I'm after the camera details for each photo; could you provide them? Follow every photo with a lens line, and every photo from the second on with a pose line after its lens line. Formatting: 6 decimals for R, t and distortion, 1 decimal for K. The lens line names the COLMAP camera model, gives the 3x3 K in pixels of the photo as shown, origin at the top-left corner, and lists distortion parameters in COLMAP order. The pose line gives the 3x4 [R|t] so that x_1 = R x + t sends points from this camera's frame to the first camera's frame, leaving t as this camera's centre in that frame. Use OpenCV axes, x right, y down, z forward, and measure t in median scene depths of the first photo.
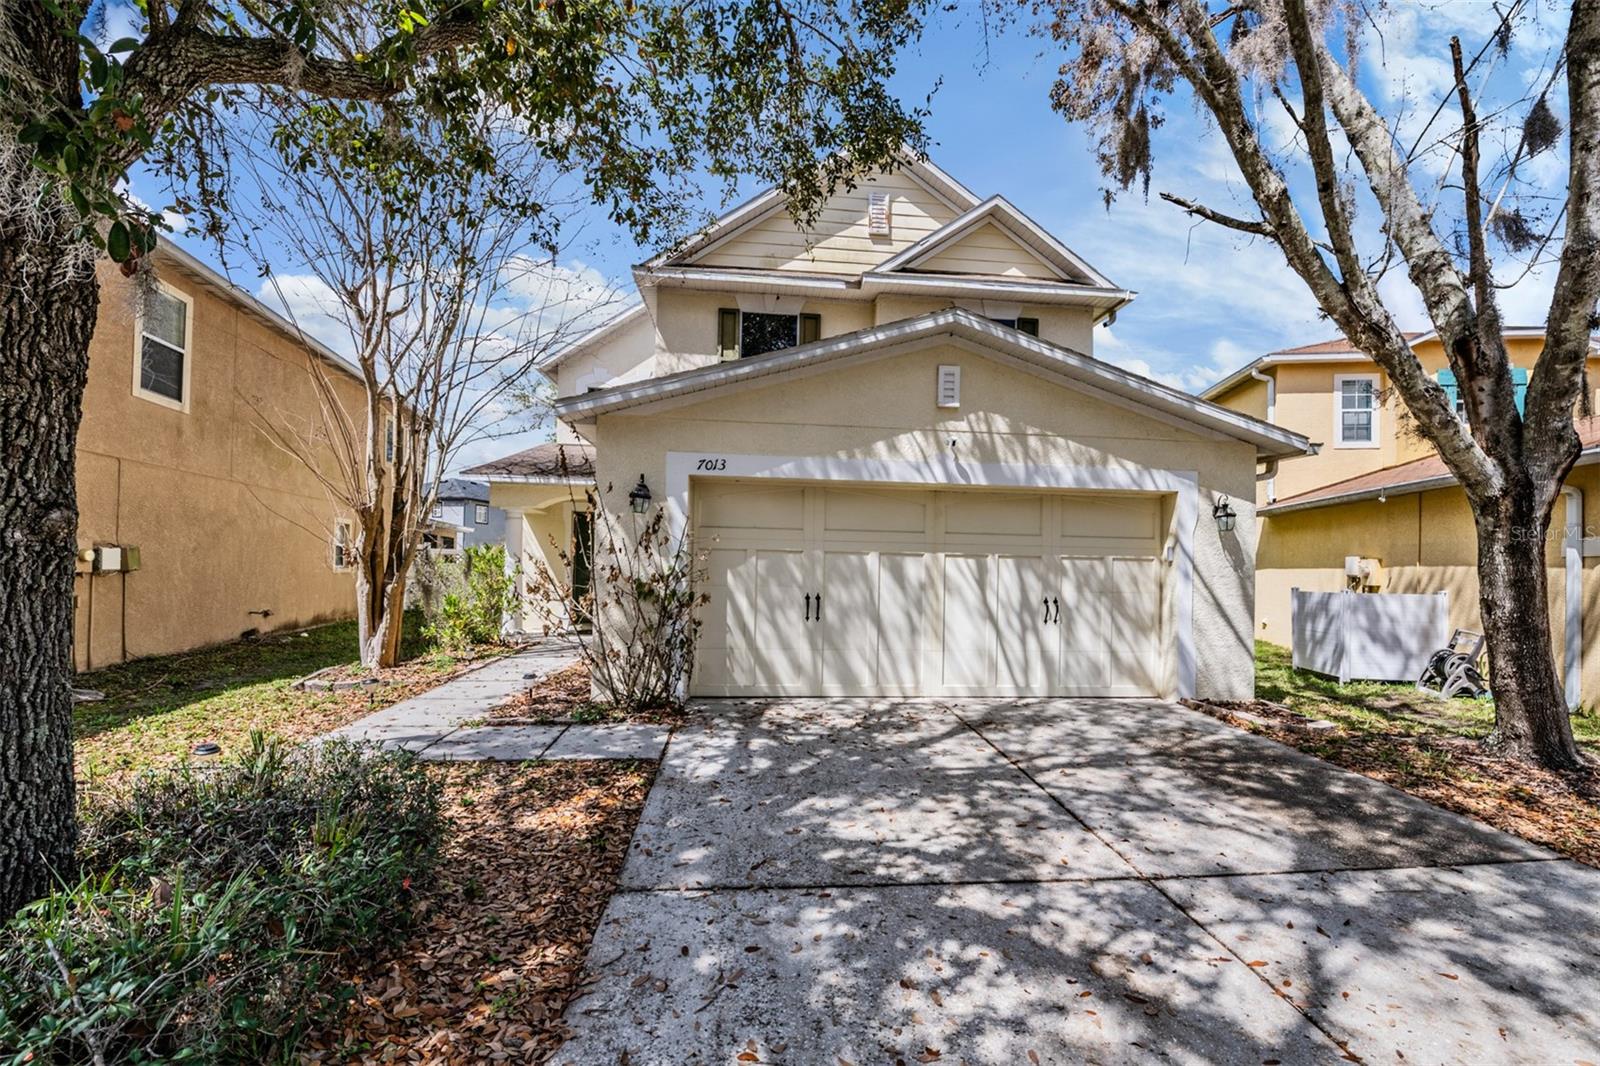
lens RADIAL K [[637.0, 0, 798.8], [0, 637.0, 545.1], [0, 0, 1]] dist [-0.012697, -0.000819]
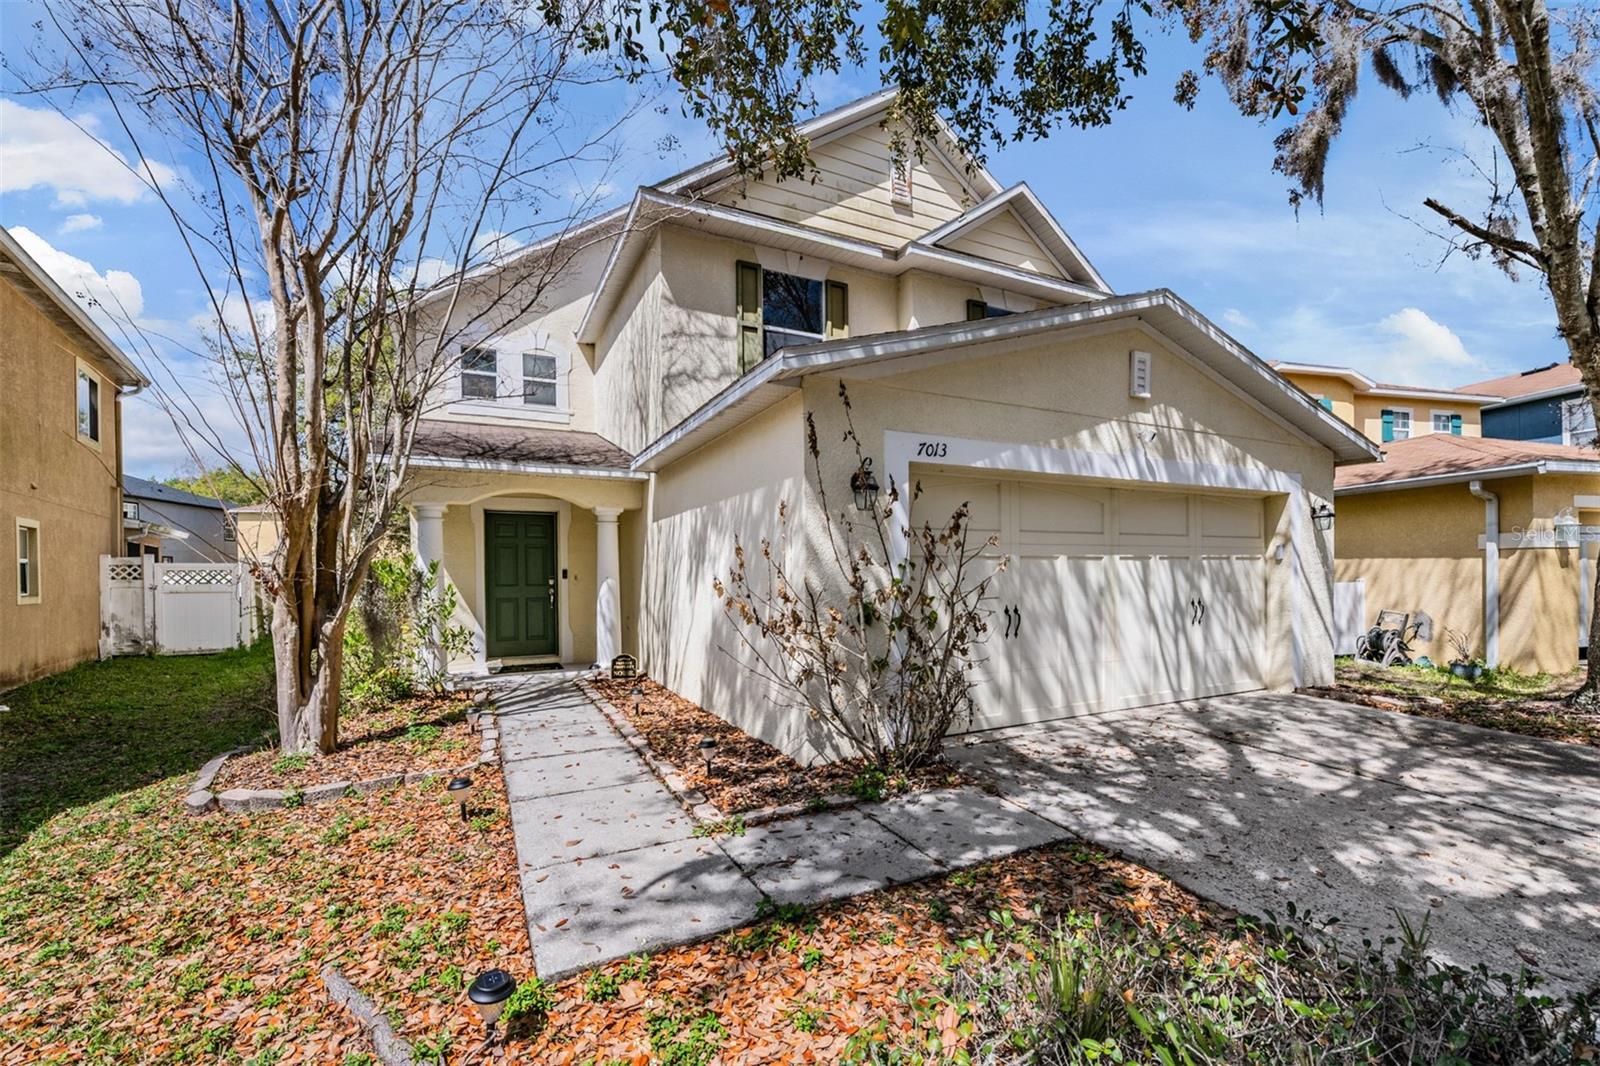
lens RADIAL K [[658.4, 0, 806.5], [0, 658.4, 563.2], [0, 0, 1]] dist [-0.017138, -0.000360]
pose [[0.935093, -0.023570, 0.353617, -0.635140], [0.015013, 0.999525, 0.026923, -0.010379], [-0.354083, -0.019867, 0.935003, 0.318398]]
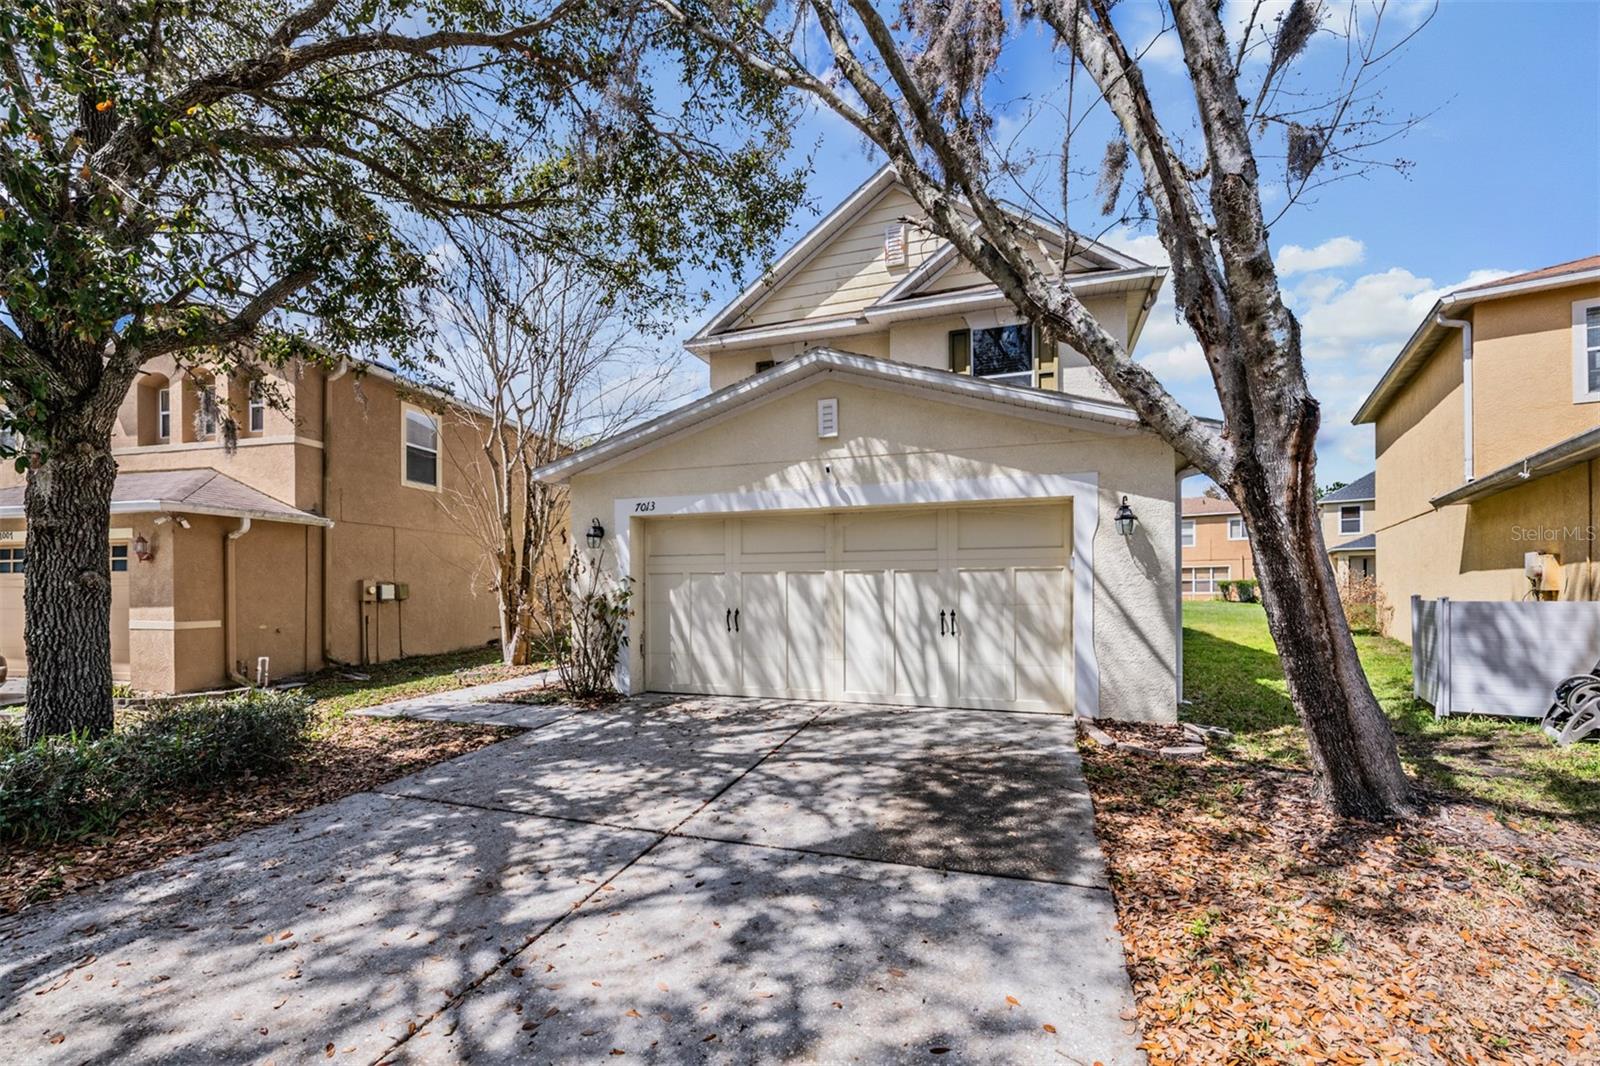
lens RADIAL K [[617.9, 0, 803.3], [0, 617.9, 569.9], [0, 0, 1]] dist [-0.010616, -0.000404]
pose [[0.918150, -0.035489, -0.394639, 0.691799], [0.037970, 0.999278, -0.001523, 0.012838], [0.394408, -0.013586, 0.918835, 0.003363]]
